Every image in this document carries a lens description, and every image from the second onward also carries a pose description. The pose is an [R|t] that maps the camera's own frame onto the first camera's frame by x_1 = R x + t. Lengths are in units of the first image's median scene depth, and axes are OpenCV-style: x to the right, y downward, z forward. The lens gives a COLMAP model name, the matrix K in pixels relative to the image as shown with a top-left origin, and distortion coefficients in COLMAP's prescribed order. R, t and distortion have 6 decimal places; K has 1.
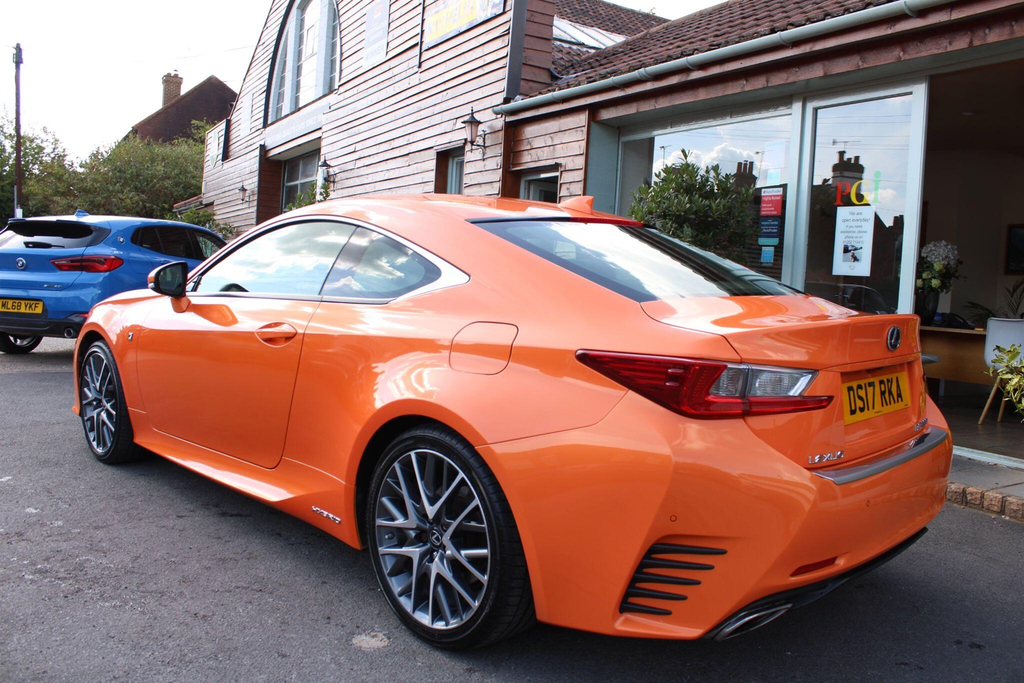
lens RADIAL K [[860.8, 0, 516.3], [0, 860.8, 324.7], [0, 0, 1]] dist [-0.162065, 0.148133]
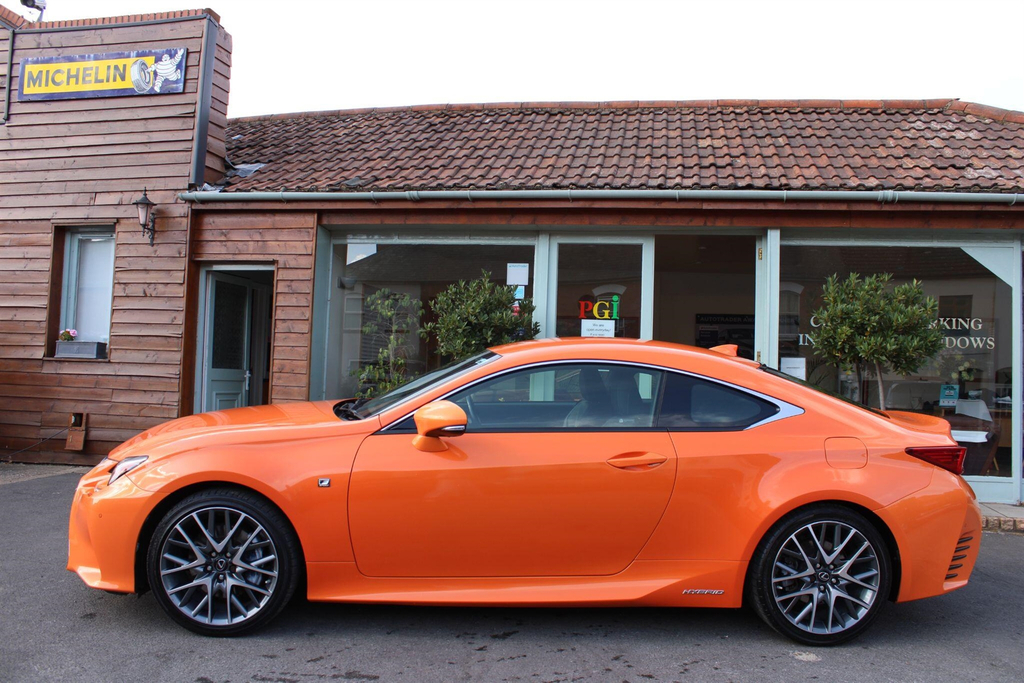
lens RADIAL K [[863.3, 0, 516.8], [0, 863.3, 324.2], [0, 0, 1]] dist [-0.160490, 0.146068]
pose [[0.663062, 0.002503, 0.748560, -0.478621], [0.044095, 0.998127, -0.042396, -0.051670], [-0.747264, 0.061119, 0.661710, 0.105907]]
